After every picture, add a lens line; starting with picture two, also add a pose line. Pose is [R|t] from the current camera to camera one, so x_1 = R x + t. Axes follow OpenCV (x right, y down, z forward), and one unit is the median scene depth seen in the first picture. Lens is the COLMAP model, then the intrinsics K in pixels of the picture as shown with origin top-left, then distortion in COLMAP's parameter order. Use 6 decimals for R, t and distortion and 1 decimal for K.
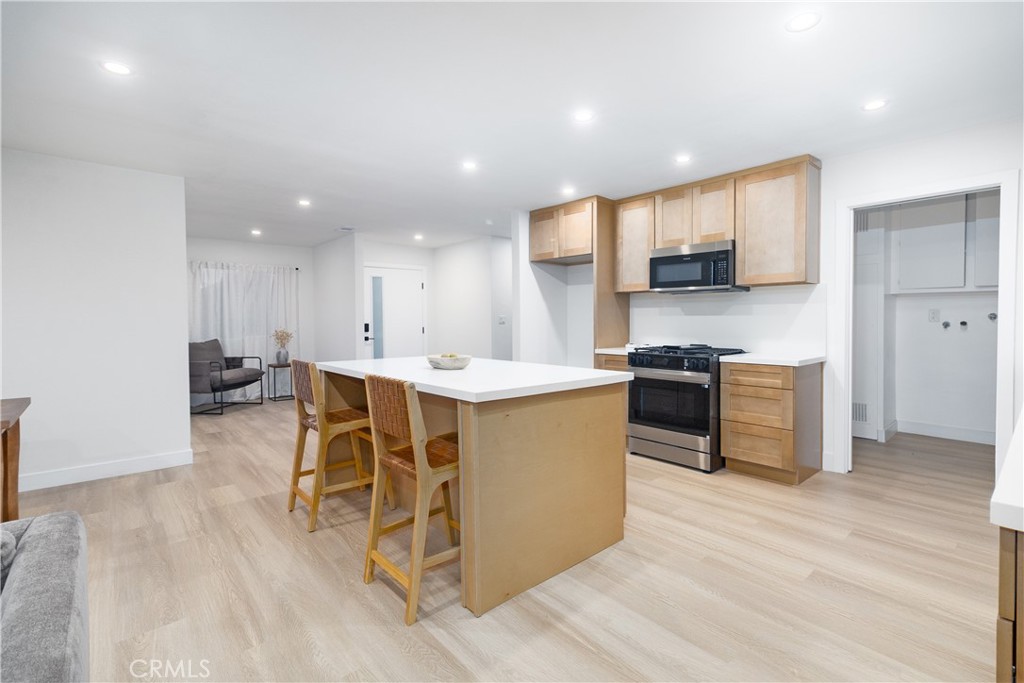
lens RADIAL K [[474.5, 0, 544.2], [0, 474.5, 328.9], [0, 0, 1]] dist [-0.001785, -0.000207]
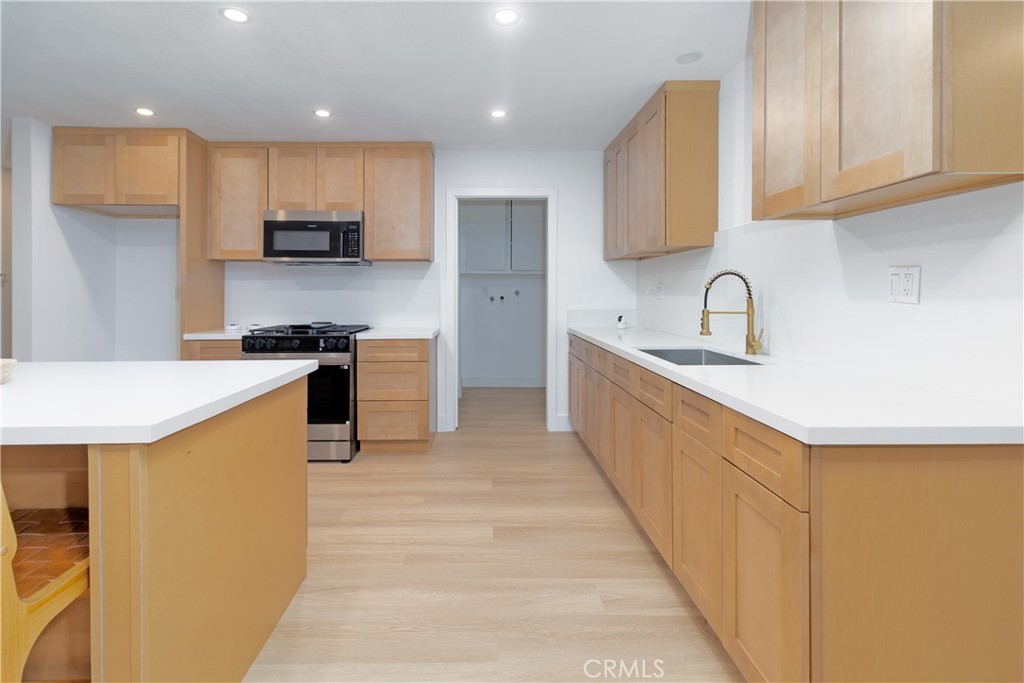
lens RADIAL K [[474.5, 0, 496.6], [0, 474.5, 292.1], [0, 0, 1]] dist [-0.001785, -0.000207]
pose [[0.664431, 0.005637, 0.747328, -0.137342], [0.013693, 0.999712, -0.019715, -0.001797], [-0.747224, 0.023332, 0.664162, 0.157589]]
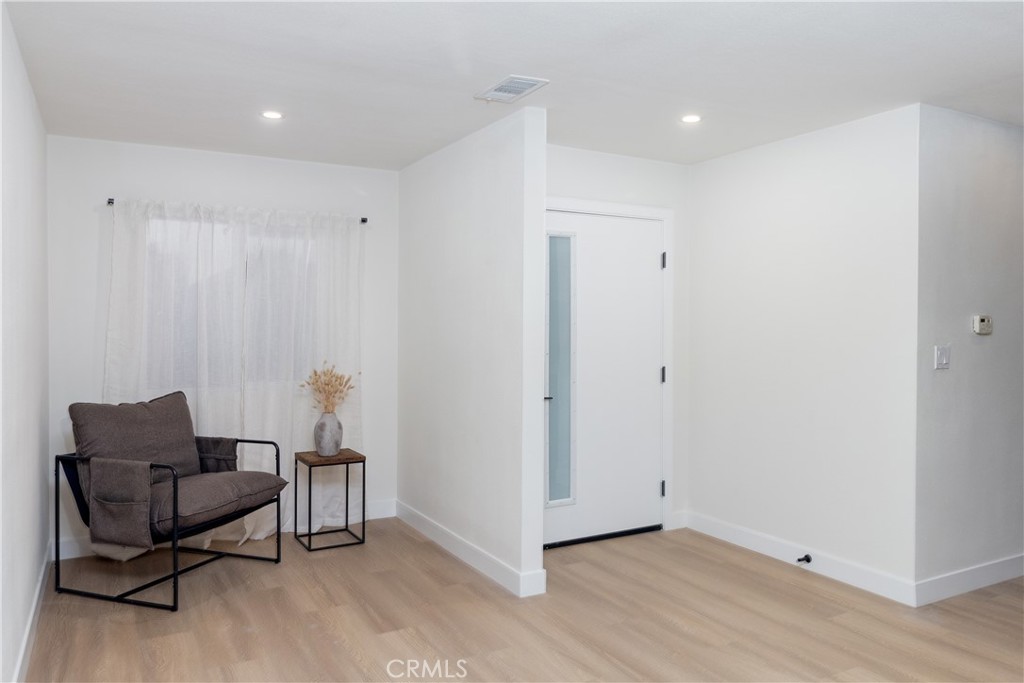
lens RADIAL K [[719.6, 0, 518.5], [0, 719.6, 345.6], [0, 0, 1]] dist [0.064951, 0.002155]
pose [[0.974146, 0.012826, -0.225555, -0.453183], [-0.014265, 0.999887, -0.004751, -0.032518], [0.225469, 0.007846, 0.974219, 0.770328]]
